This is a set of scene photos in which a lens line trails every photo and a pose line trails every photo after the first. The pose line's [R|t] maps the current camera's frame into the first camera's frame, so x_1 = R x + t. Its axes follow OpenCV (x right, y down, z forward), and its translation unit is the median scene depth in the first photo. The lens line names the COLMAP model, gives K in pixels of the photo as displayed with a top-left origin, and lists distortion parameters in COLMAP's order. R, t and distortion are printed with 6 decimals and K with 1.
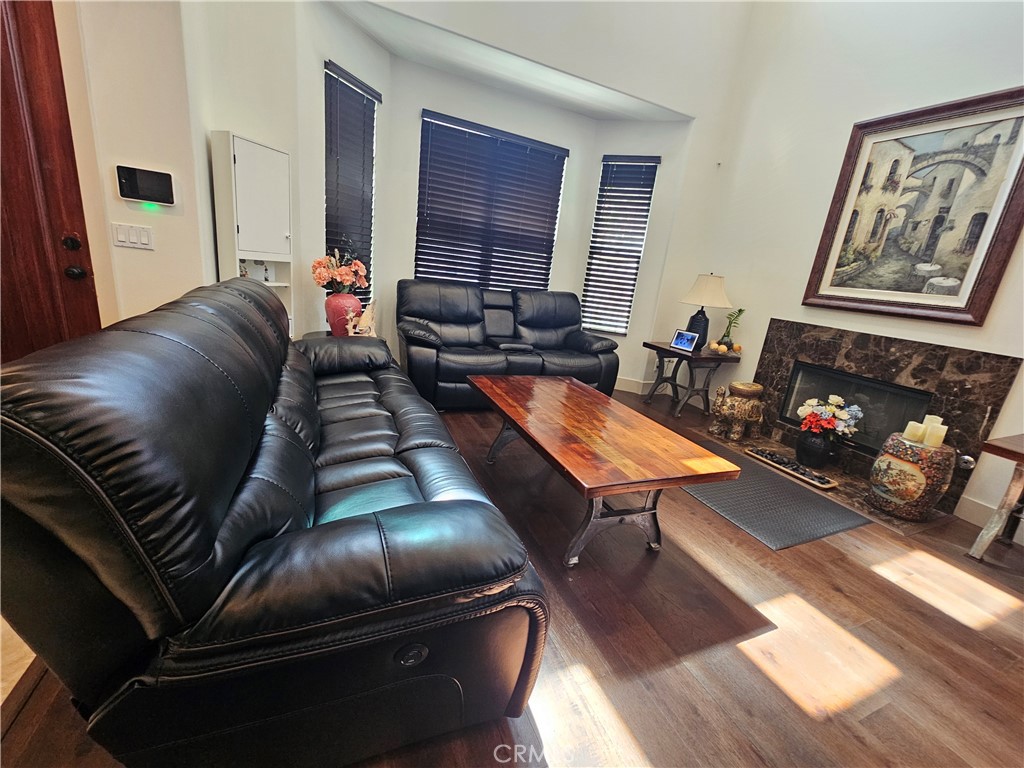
lens RADIAL K [[415.2, 0, 511.7], [0, 415.2, 387.9], [0, 0, 1]] dist [-0.001616, -0.001168]
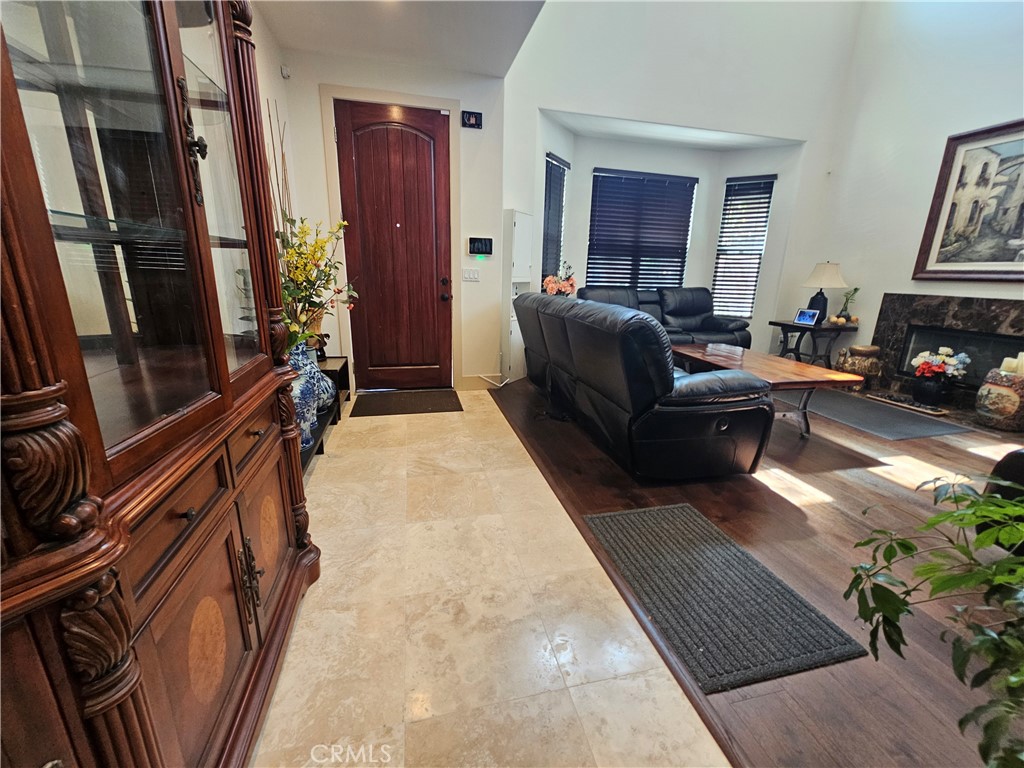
lens RADIAL K [[415.2, 0, 509.1], [0, 415.2, 385.9], [0, 0, 1]] dist [-0.001616, -0.001168]
pose [[0.979961, -0.041340, -0.194851, -0.295019], [0.036989, 0.998980, -0.025914, 0.120554], [0.195723, 0.018188, 0.980490, -0.516648]]
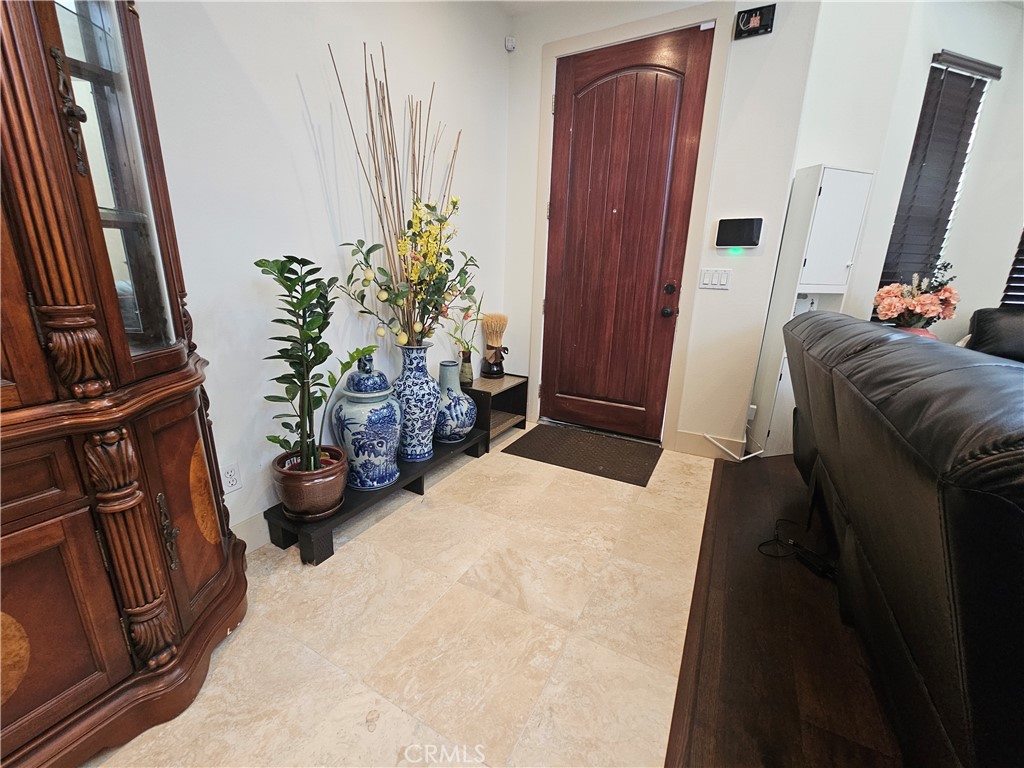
lens RADIAL K [[415.2, 0, 509.2], [0, 415.2, 387.7], [0, 0, 1]] dist [-0.001616, -0.001168]
pose [[0.610239, 0.108847, -0.784704, -0.230474], [-0.173487, 0.984835, 0.001692, 0.019638], [0.772988, 0.135103, 0.619868, -0.080076]]
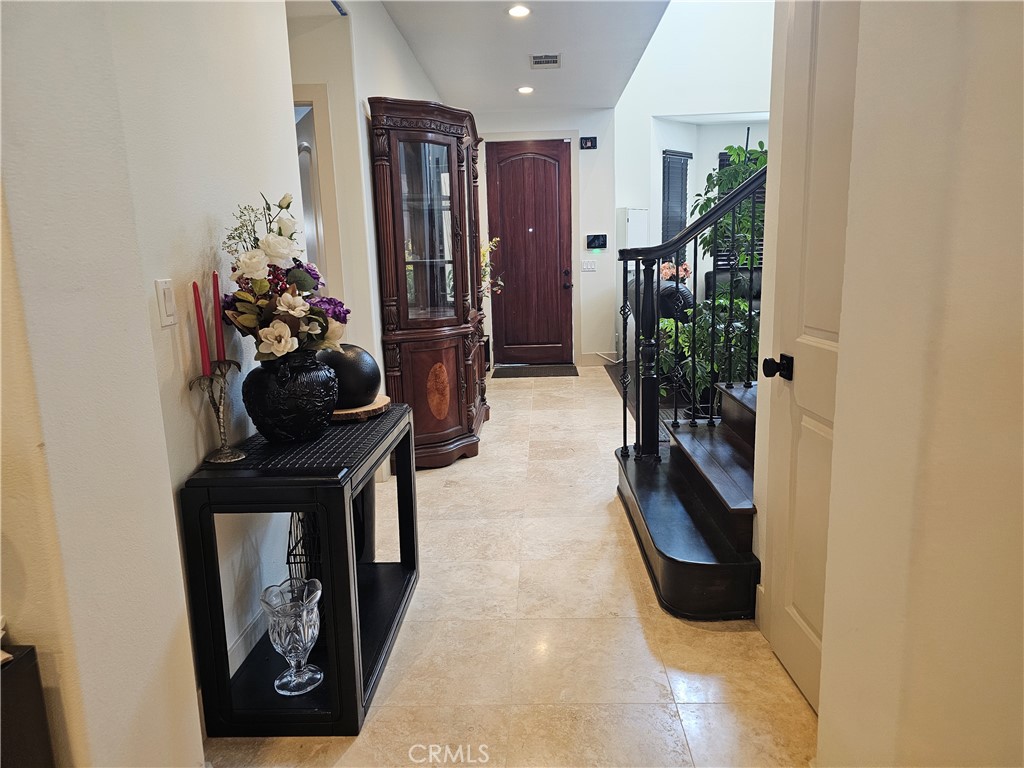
lens RADIAL K [[681.5, 0, 511.6], [0, 681.5, 393.3], [0, 0, 1]] dist [0.058090, -0.041802]
pose [[0.888327, -0.057659, -0.455578, 0.212080], [0.009278, 0.994137, -0.107729, 0.467923], [0.459119, 0.091472, 0.883653, -1.577532]]
